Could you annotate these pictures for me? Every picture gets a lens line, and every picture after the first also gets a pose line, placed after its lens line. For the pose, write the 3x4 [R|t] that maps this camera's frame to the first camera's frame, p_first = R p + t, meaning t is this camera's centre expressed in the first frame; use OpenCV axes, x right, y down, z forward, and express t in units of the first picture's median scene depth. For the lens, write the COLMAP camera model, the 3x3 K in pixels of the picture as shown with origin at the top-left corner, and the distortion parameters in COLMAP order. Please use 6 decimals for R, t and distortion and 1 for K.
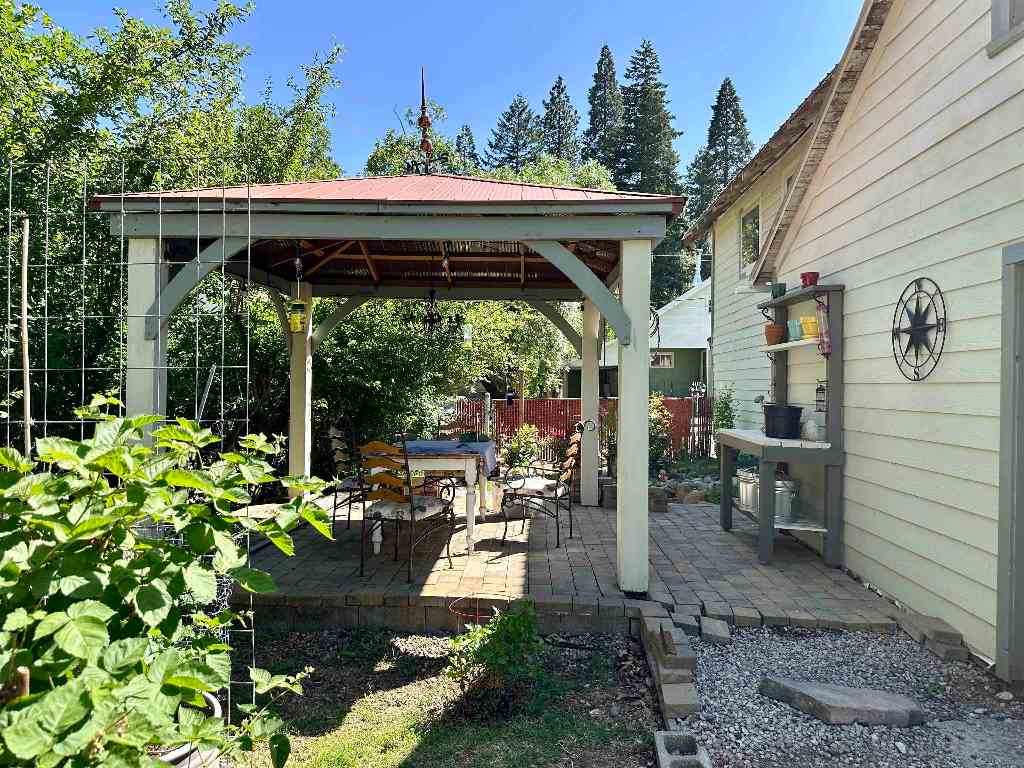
lens RADIAL K [[712.4, 0, 509.1], [0, 712.4, 379.0], [0, 0, 1]] dist [0.114796, -0.174314]
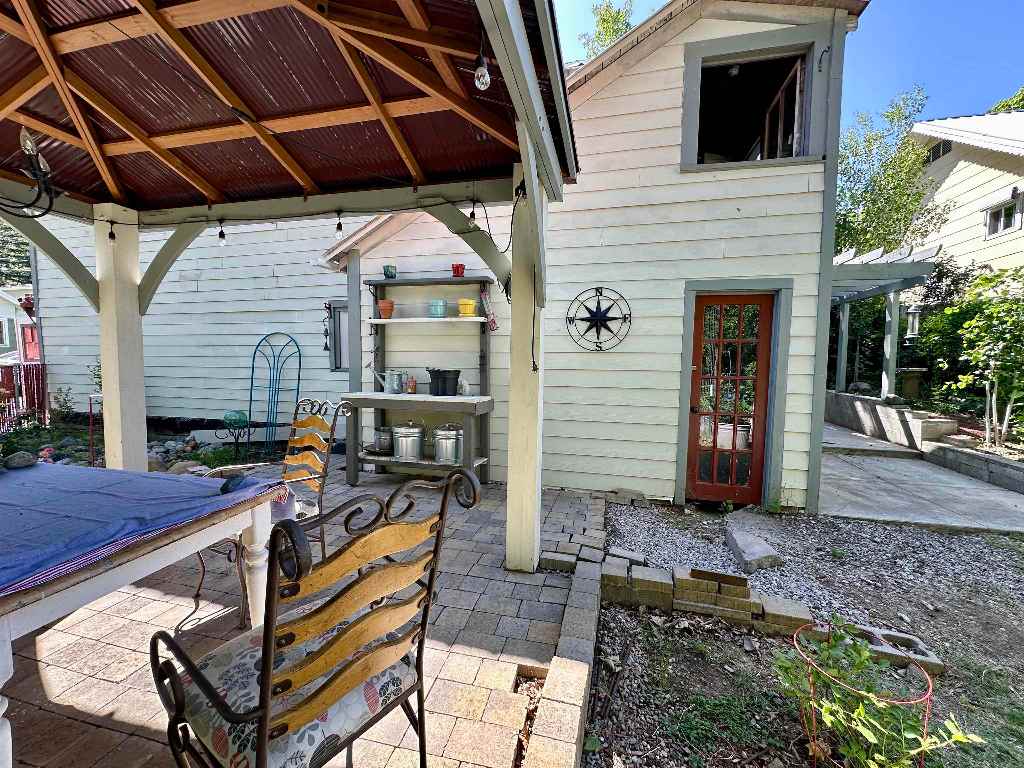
lens RADIAL K [[406.4, 0, 512.0], [0, 406.4, 384.0], [0, 0, 1]] dist [-0.000079, -0.000111]
pose [[0.176866, -0.070841, 0.981682, -0.366336], [-0.014881, 0.997100, 0.074635, 0.010862], [-0.984122, -0.027809, 0.175299, 0.996086]]
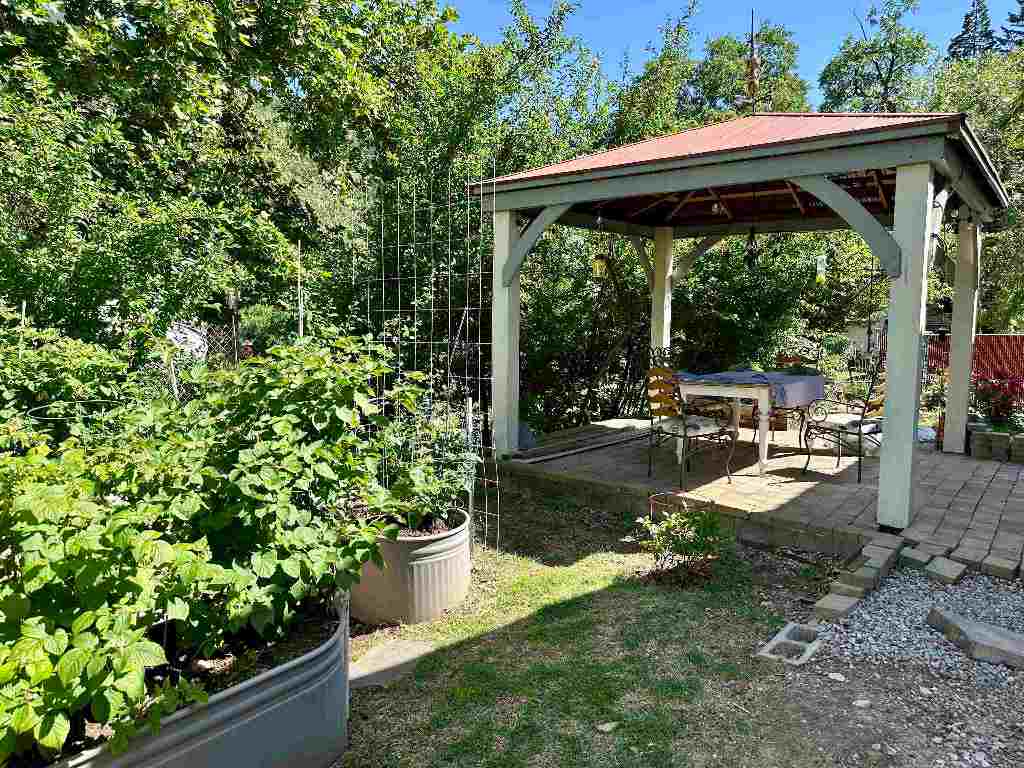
lens RADIAL K [[712.4, 0, 509.1], [0, 712.4, 379.0], [0, 0, 1]] dist [0.114796, -0.174314]
pose [[0.805262, 0.052441, -0.590596, 0.347564], [0.003209, 0.995681, 0.092786, -0.004059], [0.592911, -0.076613, 0.801615, -0.109476]]
